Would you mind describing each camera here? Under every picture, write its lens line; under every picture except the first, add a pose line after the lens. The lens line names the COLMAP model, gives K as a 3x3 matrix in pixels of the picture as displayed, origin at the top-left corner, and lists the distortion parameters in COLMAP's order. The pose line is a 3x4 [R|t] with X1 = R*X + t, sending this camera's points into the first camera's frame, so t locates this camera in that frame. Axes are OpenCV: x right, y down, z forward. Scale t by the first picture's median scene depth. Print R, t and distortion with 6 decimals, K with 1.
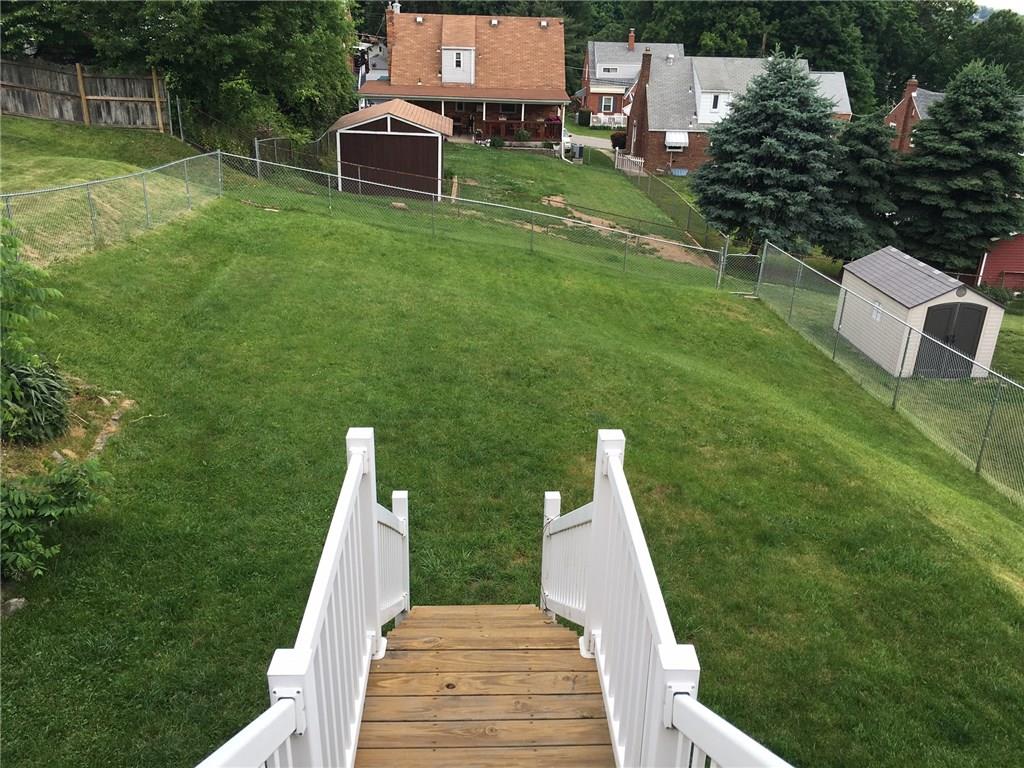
lens RADIAL K [[874.3, 0, 507.8], [0, 874.3, 383.9], [0, 0, 1]] dist [0.074699, -0.104422]
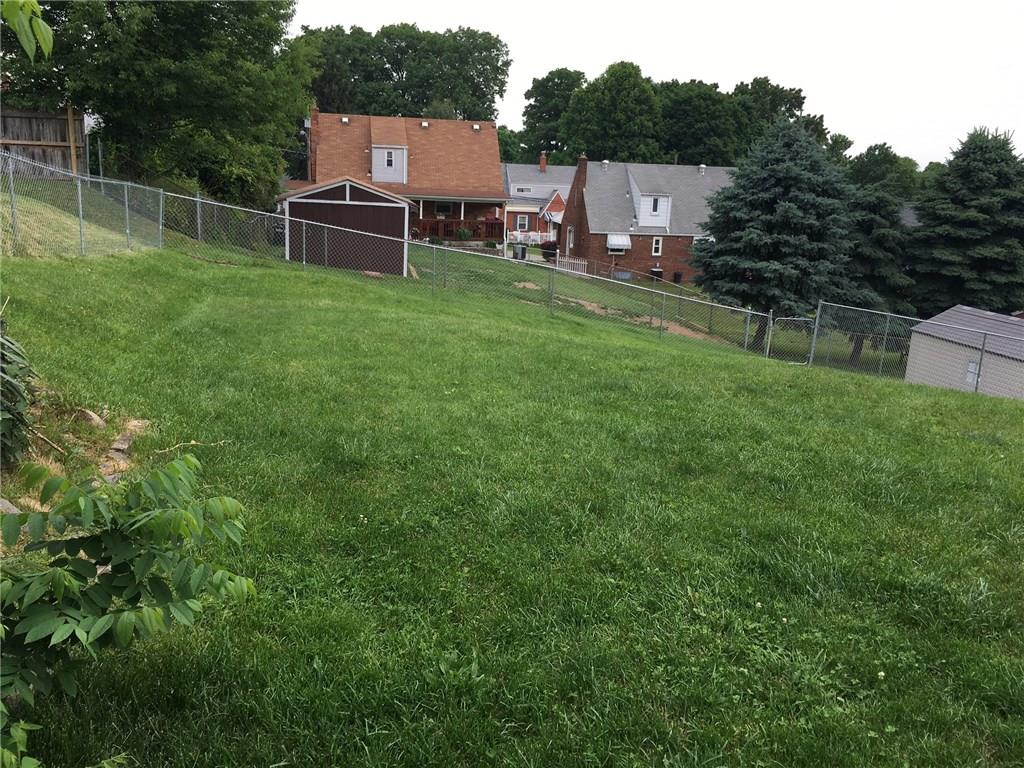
lens RADIAL K [[874.3, 0, 507.8], [0, 874.3, 383.9], [0, 0, 1]] dist [0.074699, -0.104422]
pose [[0.991000, -0.020469, 0.132286, -0.103698], [0.040641, 0.987600, -0.151640, 0.029091], [-0.127542, 0.155651, 0.979544, 0.175857]]
